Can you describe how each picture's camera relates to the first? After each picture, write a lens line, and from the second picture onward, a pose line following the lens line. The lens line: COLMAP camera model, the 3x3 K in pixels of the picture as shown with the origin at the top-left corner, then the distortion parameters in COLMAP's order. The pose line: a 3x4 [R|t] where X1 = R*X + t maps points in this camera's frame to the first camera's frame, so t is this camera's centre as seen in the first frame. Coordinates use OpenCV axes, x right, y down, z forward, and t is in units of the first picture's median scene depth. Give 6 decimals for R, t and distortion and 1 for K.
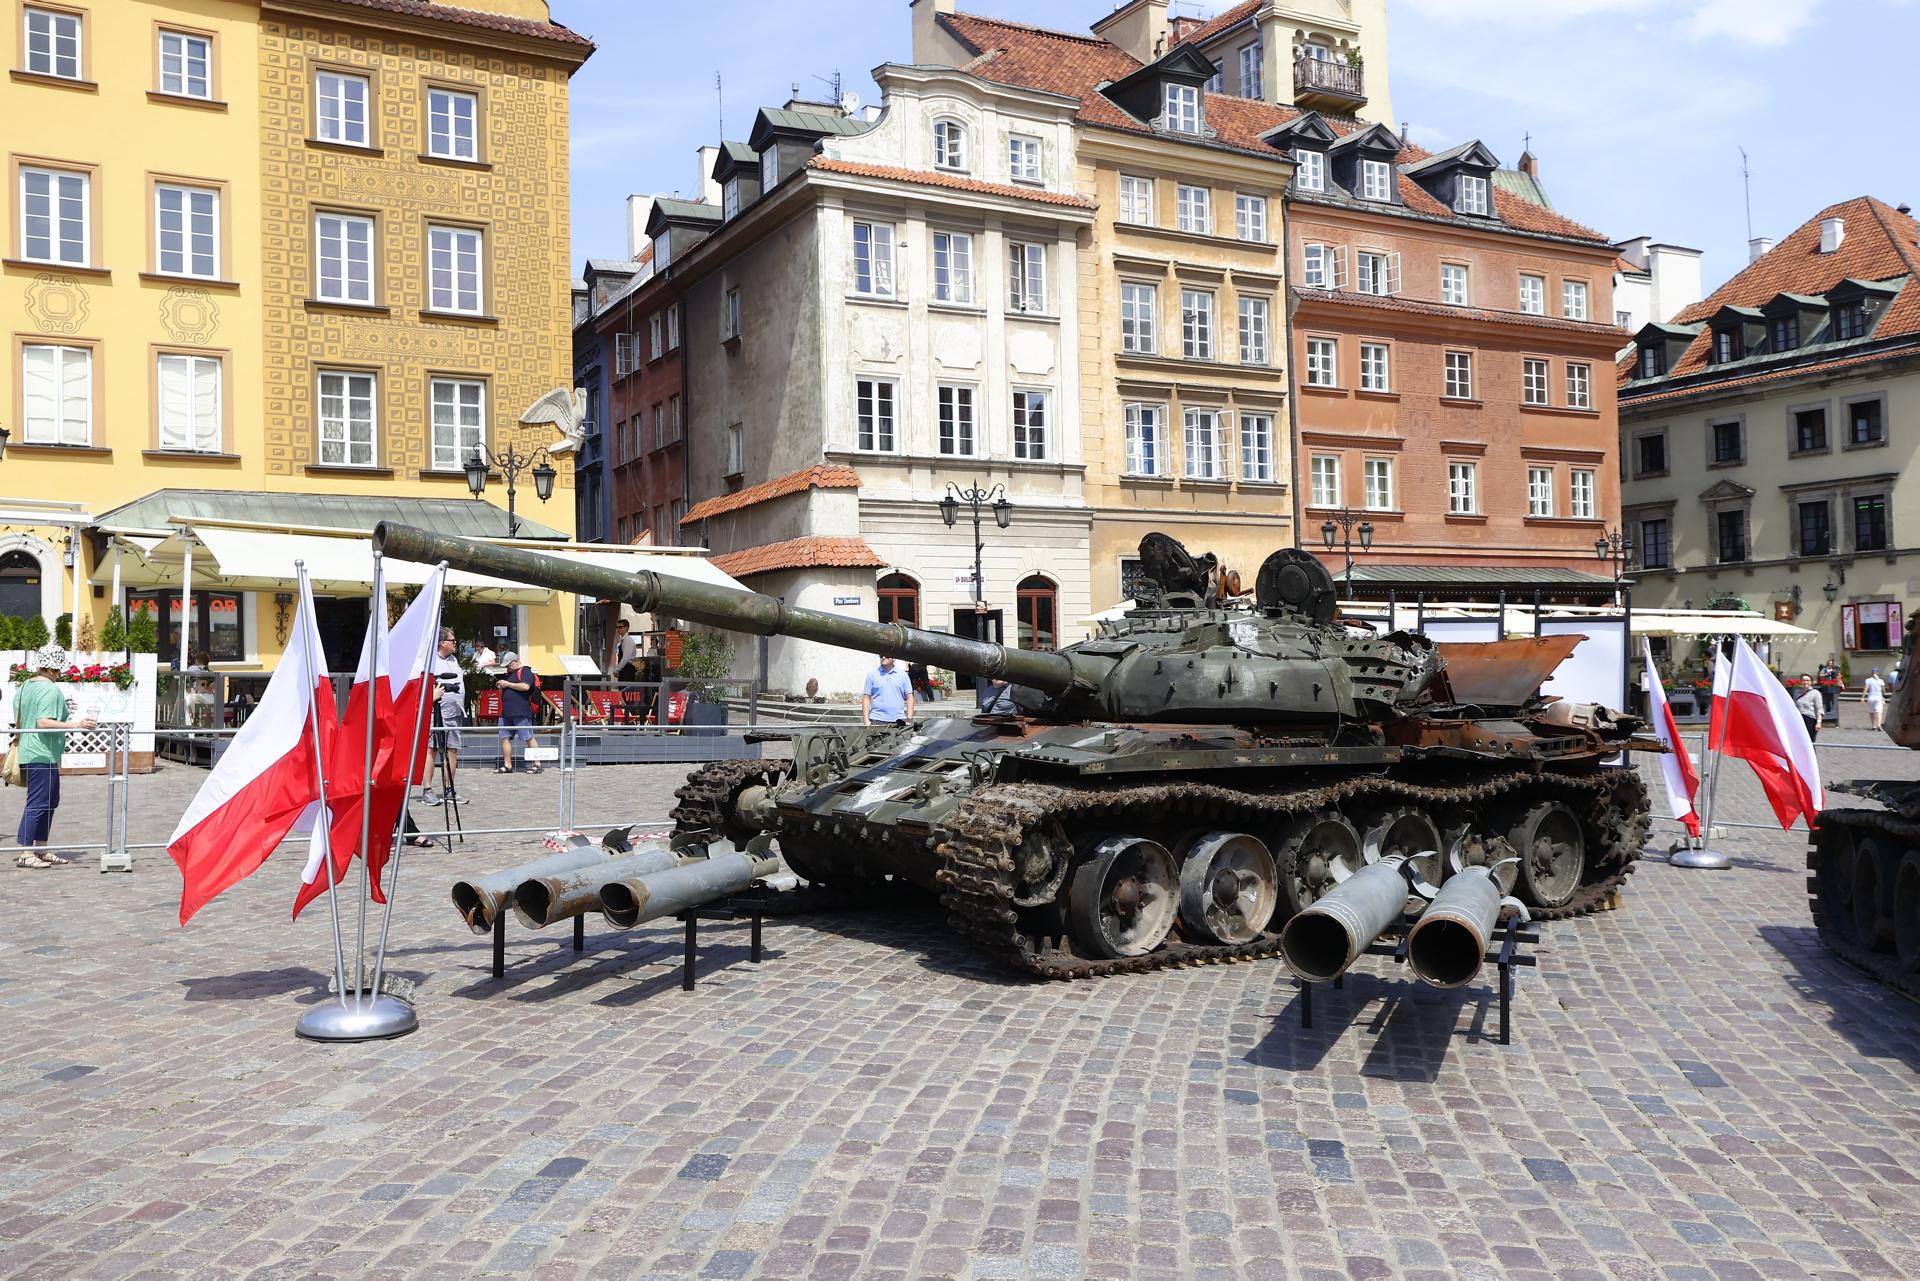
lens RADIAL K [[1778.1, 0, 960.7], [0, 1778.1, 630.5], [0, 0, 1]] dist [-0.002310, 0.000000]
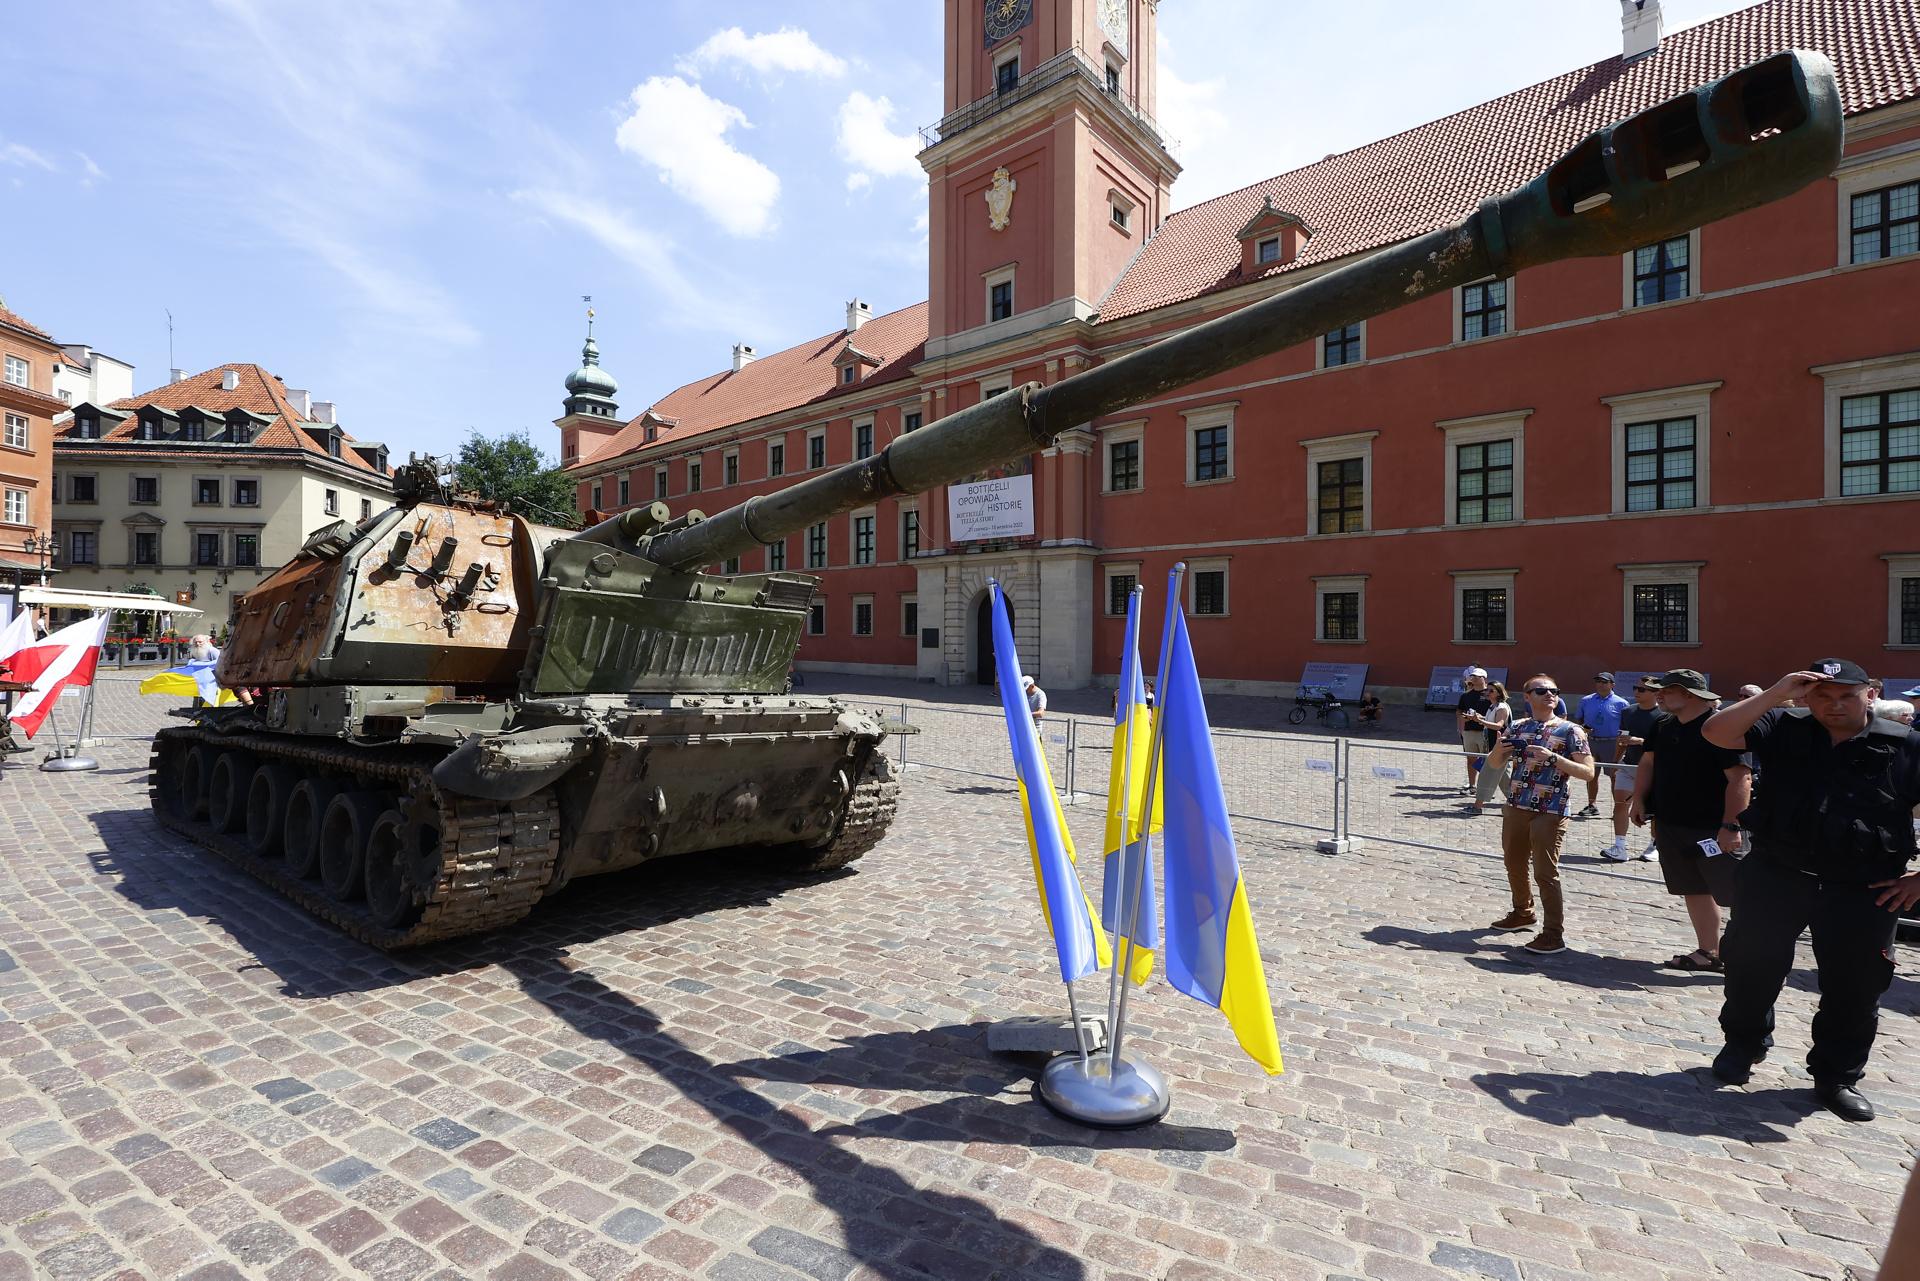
lens RADIAL K [[861.5, 0, 955.8], [0, 861.5, 630.6], [0, 0, 1]] dist [-0.000412, 0.000280]
pose [[0.398129, 0.030303, 0.916829, 0.019049], [-0.043672, 0.998947, -0.014053, 0.000178], [-0.916289, -0.034445, 0.399033, 0.024013]]
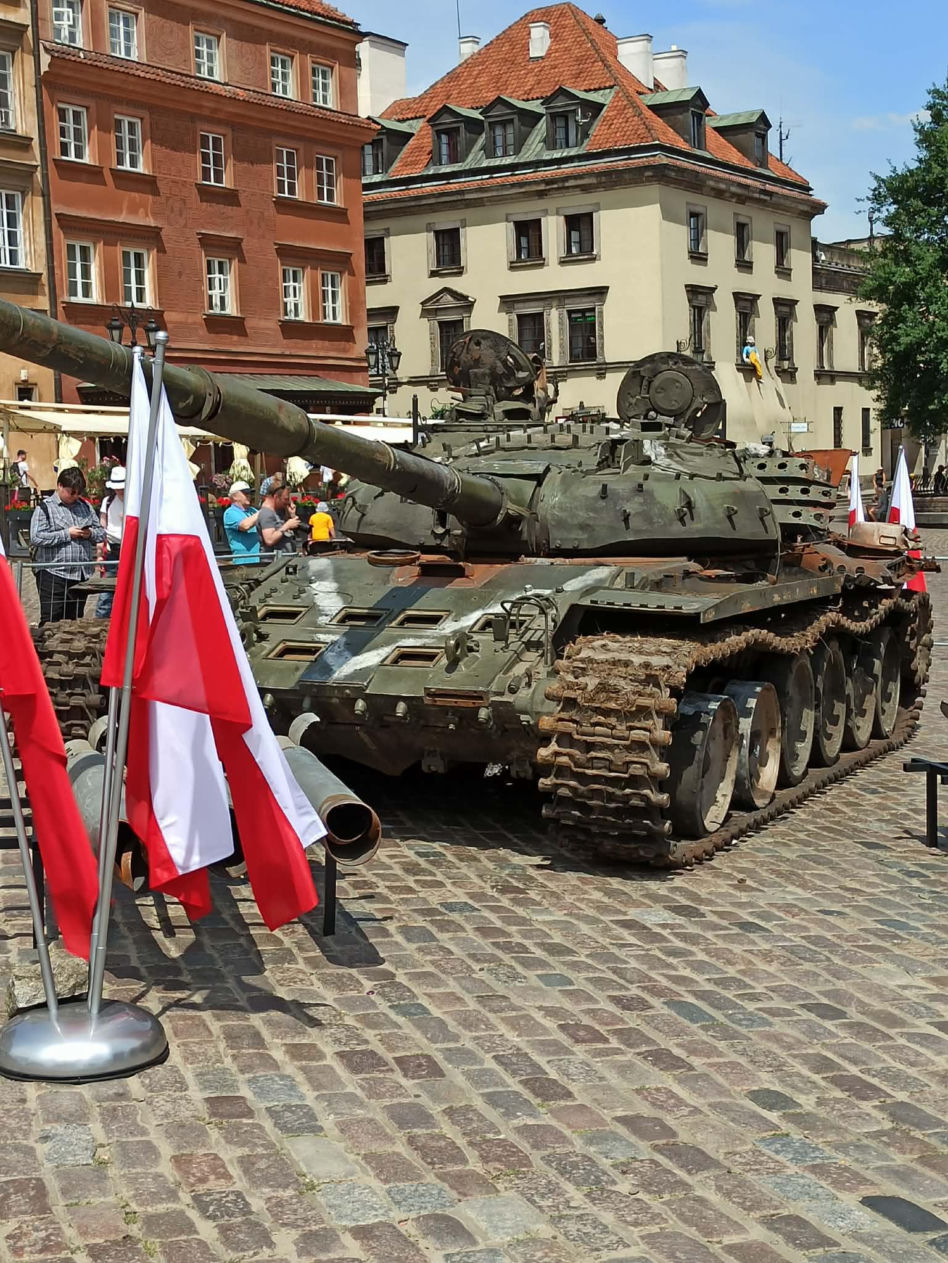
lens RADIAL K [[1929.3, 0, 475.3], [0, 1929.3, 642.3], [0, 0, 1]] dist [0.061106, 0.000000]
pose [[0.885162, -0.048200, 0.462780, -0.081908], [-0.000034, 0.994613, 0.103658, -0.000663], [-0.465283, -0.091770, 0.880392, 0.046979]]
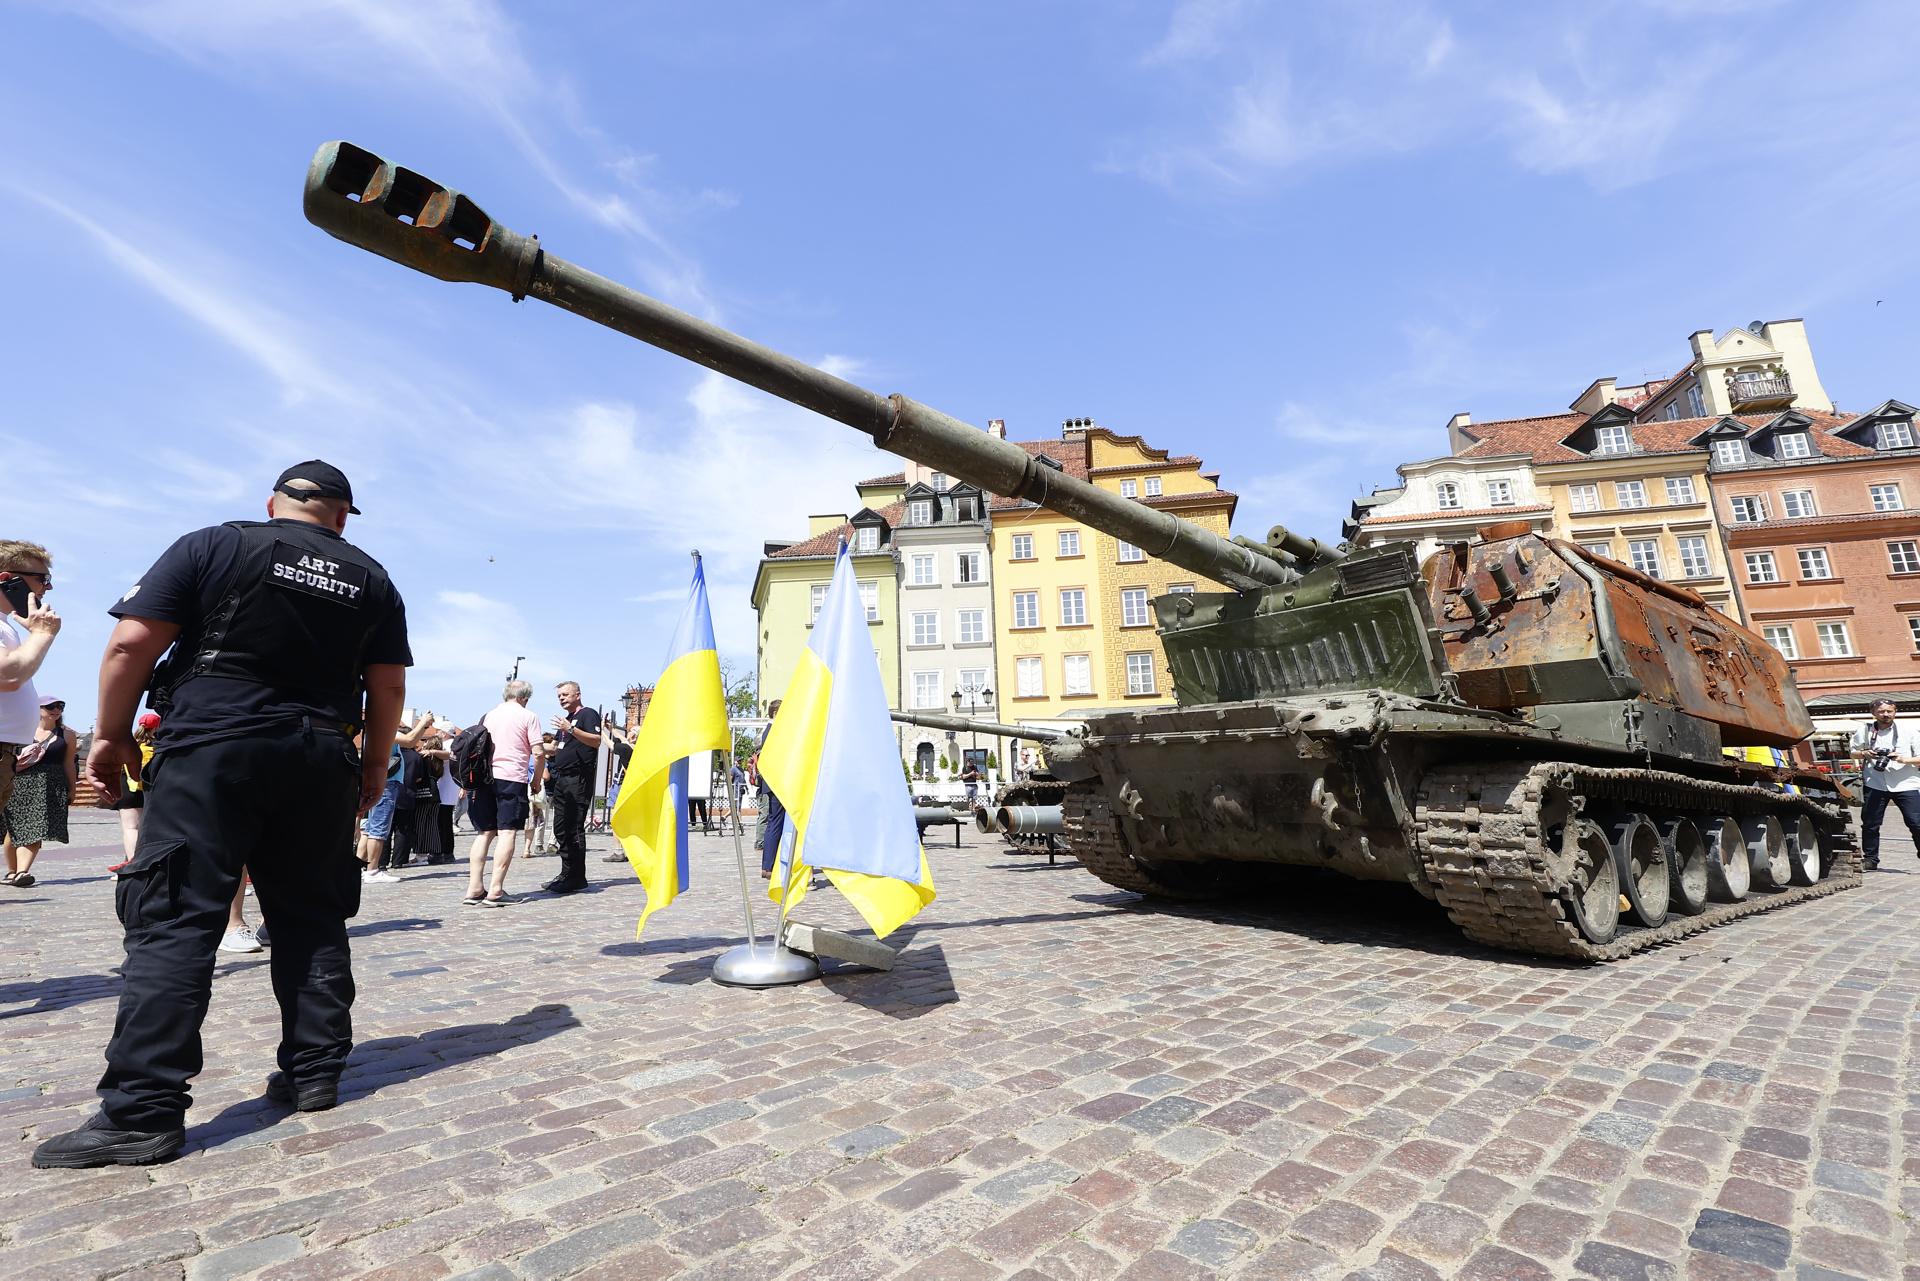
lens RADIAL K [[861.5, 0, 959.6], [0, 861.5, 626.3], [0, 0, 1]] dist [-0.000412, 0.000280]
pose [[0.757165, -0.146868, -0.636498, 0.155282], [0.033006, 0.981754, -0.187271, 0.018534], [0.652389, 0.120787, 0.748197, -0.013322]]
